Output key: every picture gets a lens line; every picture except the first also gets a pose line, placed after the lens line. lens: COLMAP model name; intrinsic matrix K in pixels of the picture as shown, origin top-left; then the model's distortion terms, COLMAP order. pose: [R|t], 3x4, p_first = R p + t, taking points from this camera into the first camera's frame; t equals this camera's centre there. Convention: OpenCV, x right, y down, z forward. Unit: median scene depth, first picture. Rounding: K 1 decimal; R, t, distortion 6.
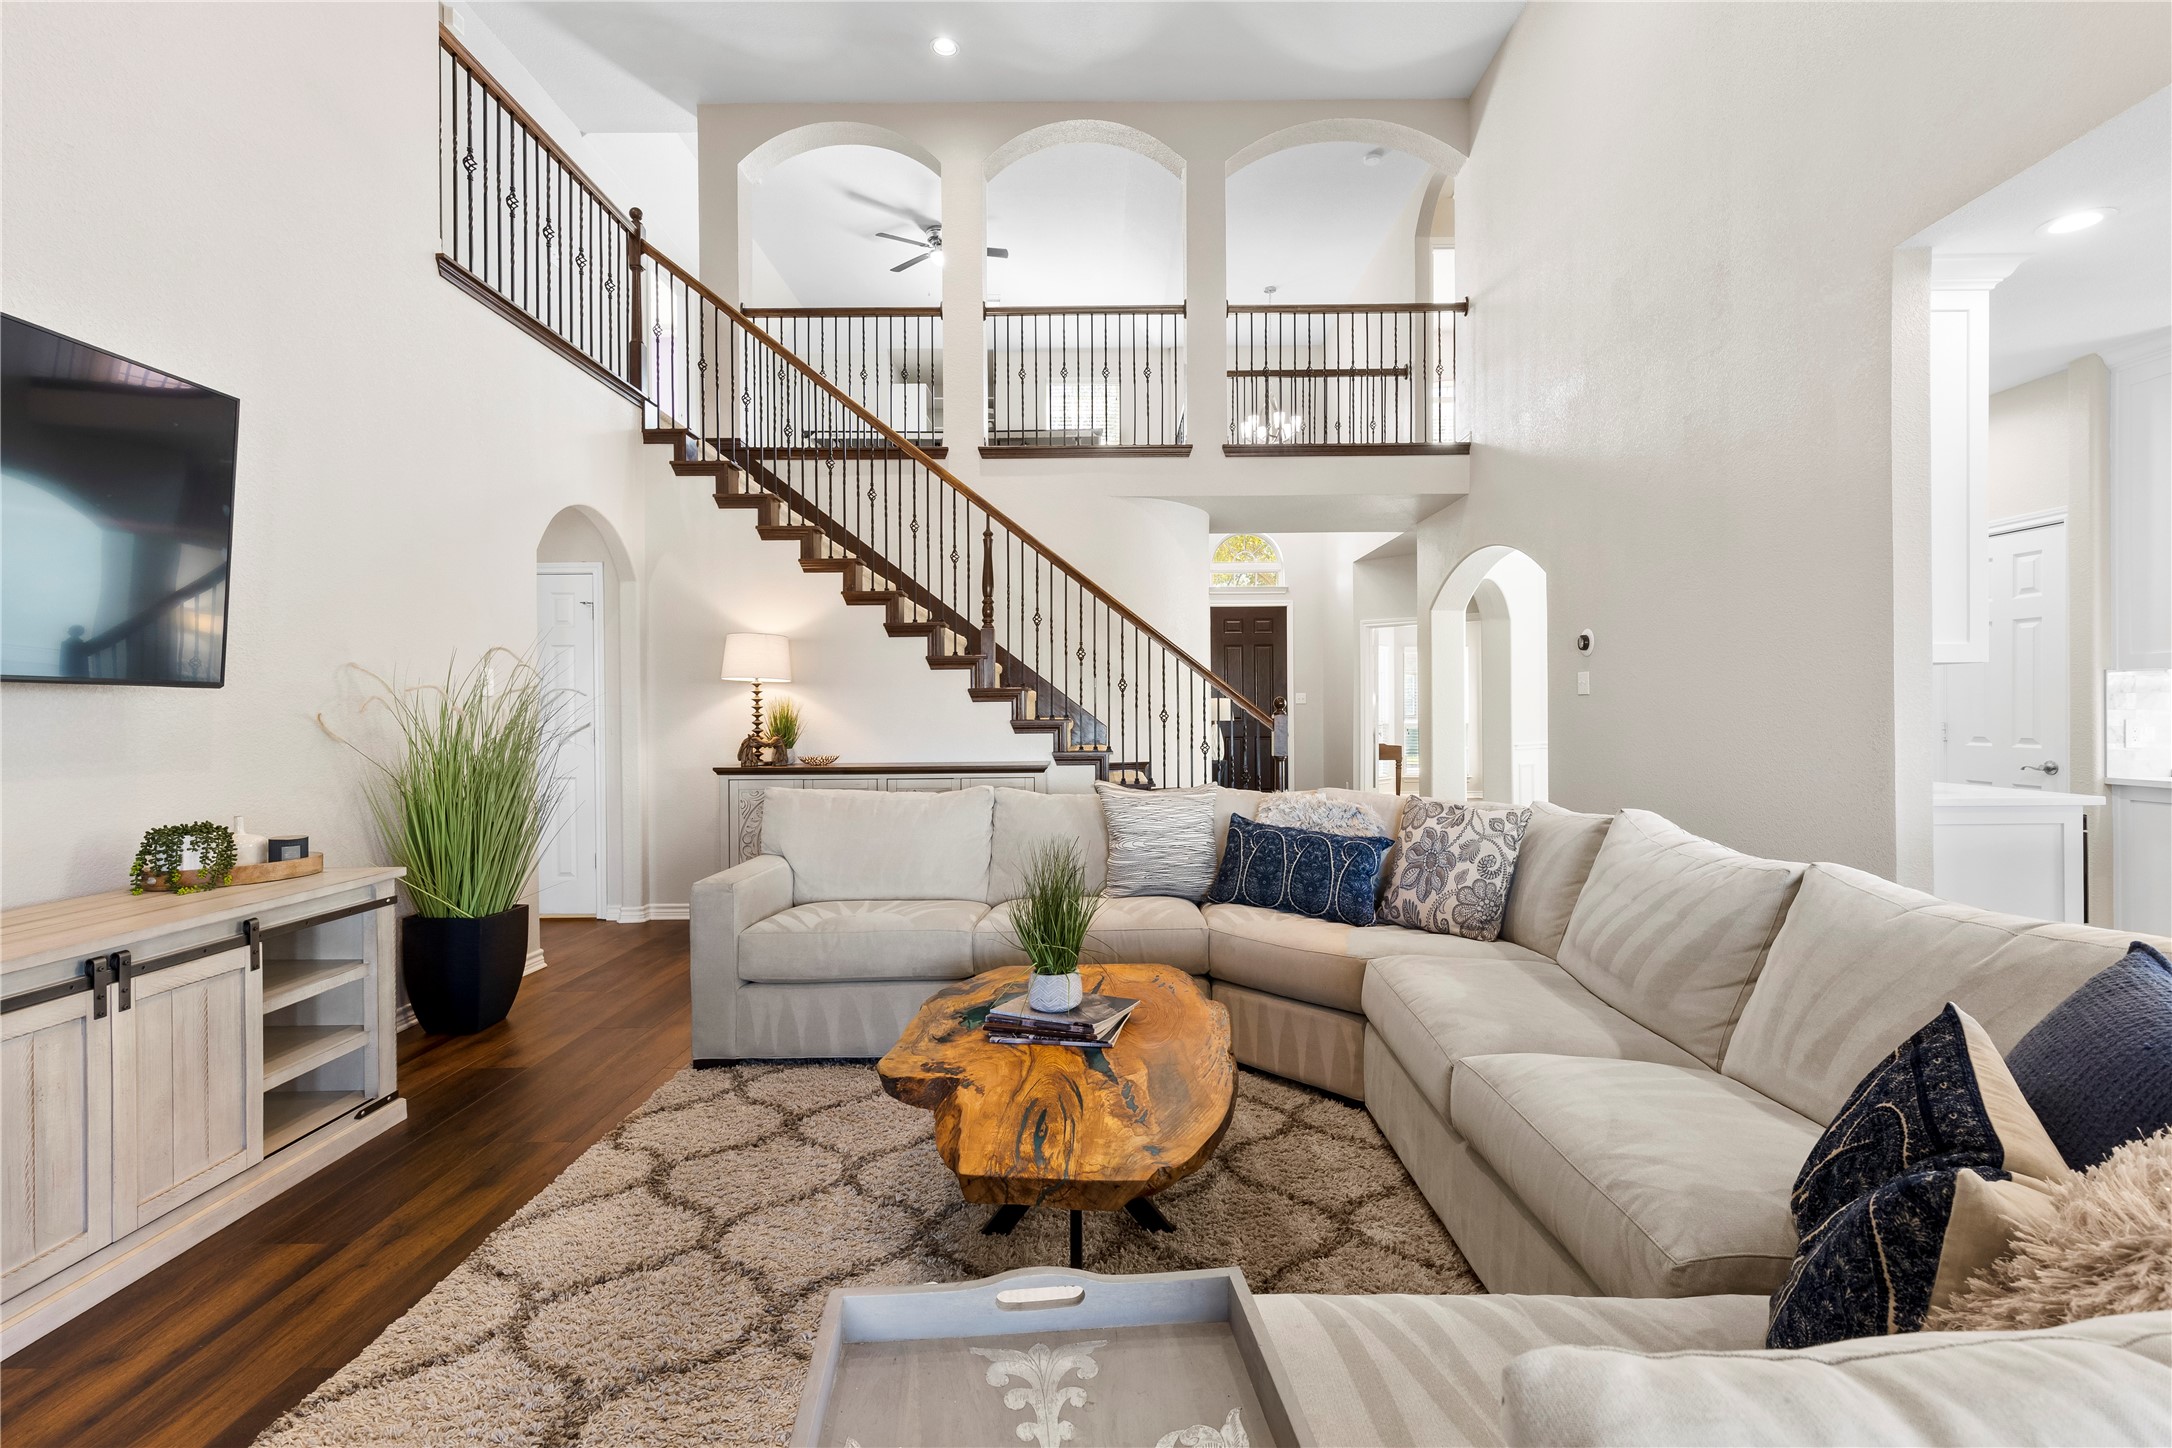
lens RADIAL K [[991.3, 0, 1120.4], [0, 991.3, 715.4], [0, 0, 1]] dist [0.006239, -0.000531]
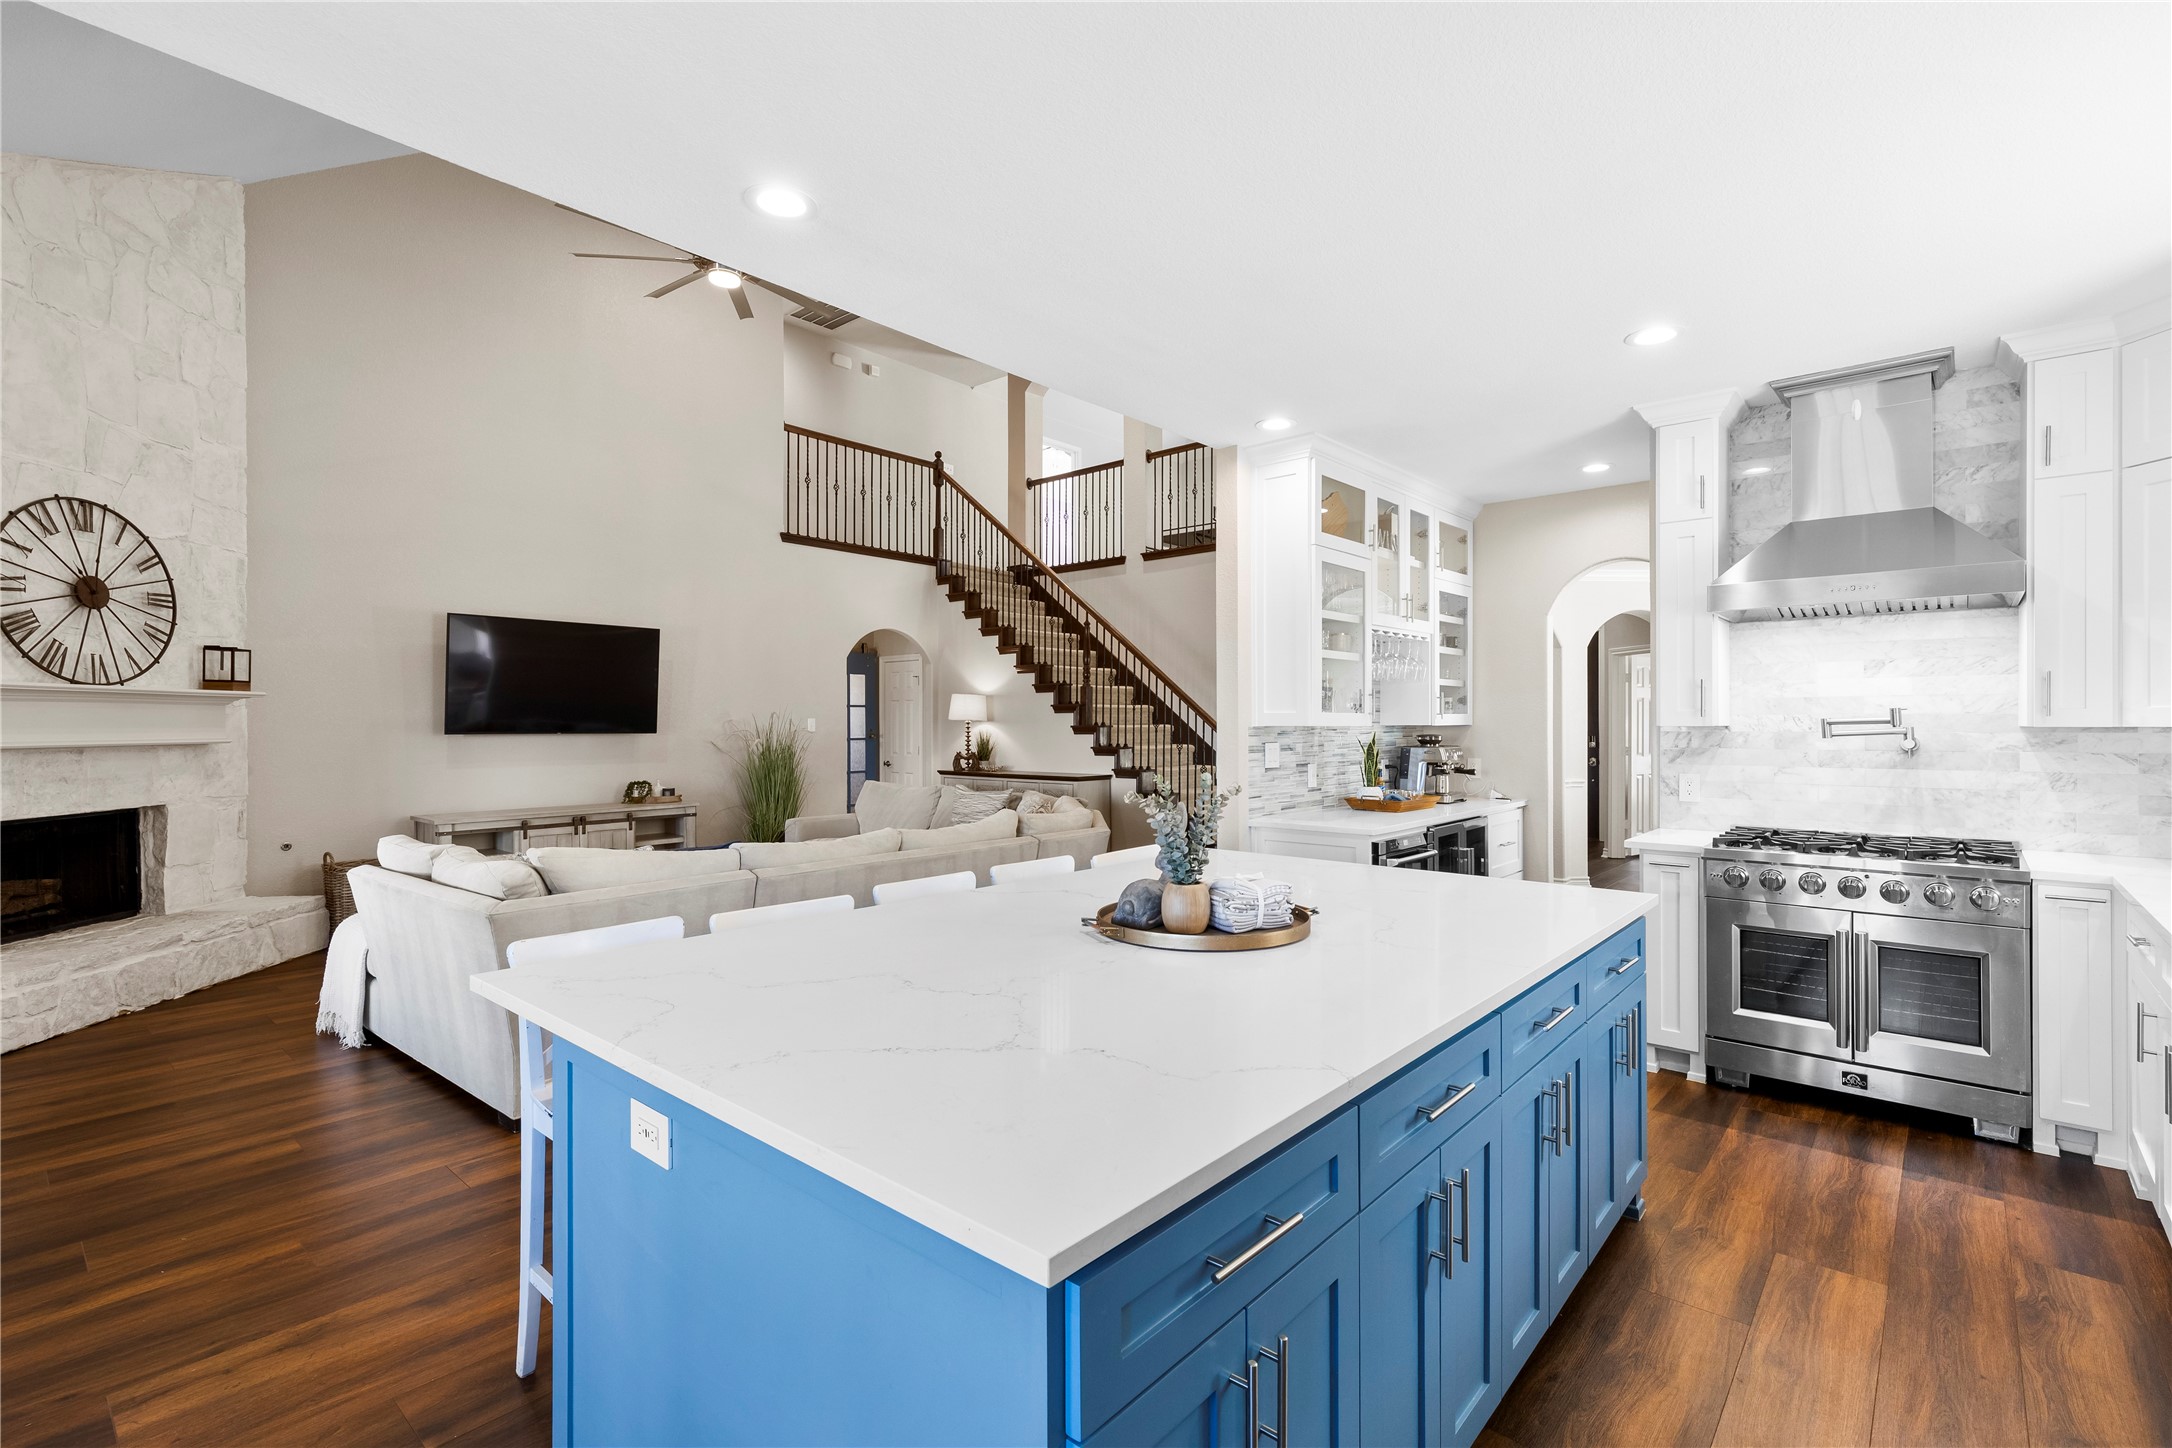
lens RADIAL K [[991.3, 0, 1096.6], [0, 991.3, 717.5], [0, 0, 1]] dist [0.006239, -0.000531]
pose [[0.748332, 0.002864, -0.663319, 0.901135], [-0.008164, 0.999955, -0.004894, -0.032569], [0.663274, 0.009078, 0.748321, -0.127068]]
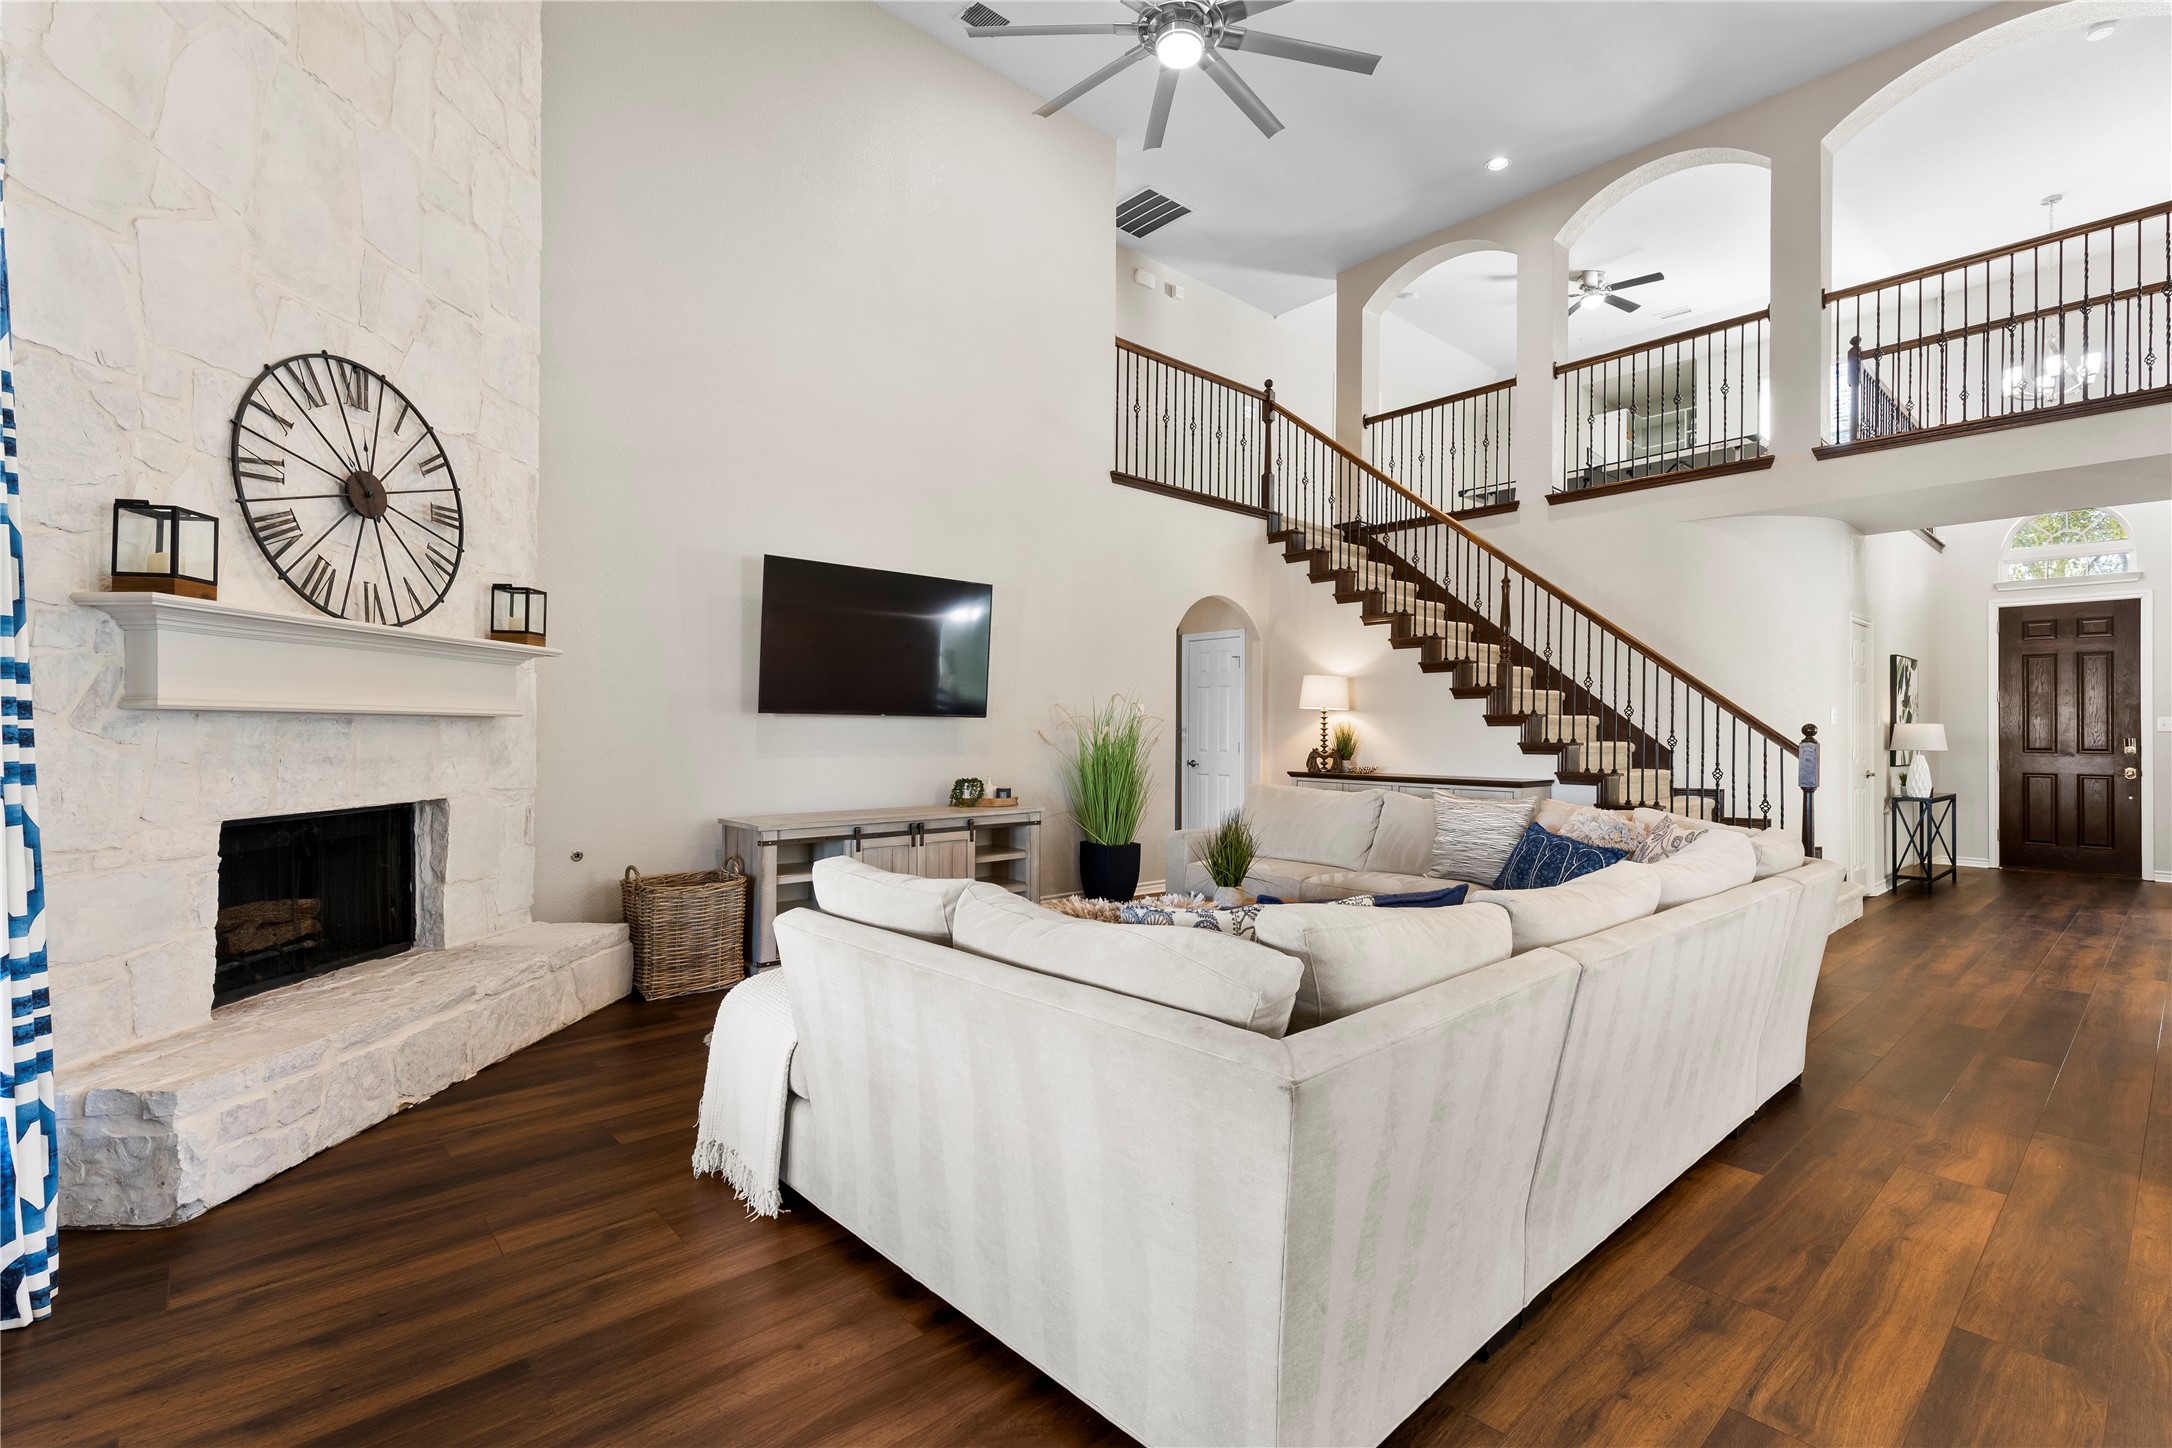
lens RADIAL K [[991.3, 0, 1094.2], [0, 991.3, 718.1], [0, 0, 1]] dist [0.006239, -0.000531]
pose [[0.656355, 0.002028, -0.754449, 0.432043], [-0.016266, 0.999802, -0.011463, -0.002440], [0.754276, 0.019796, 0.656259, -0.119559]]
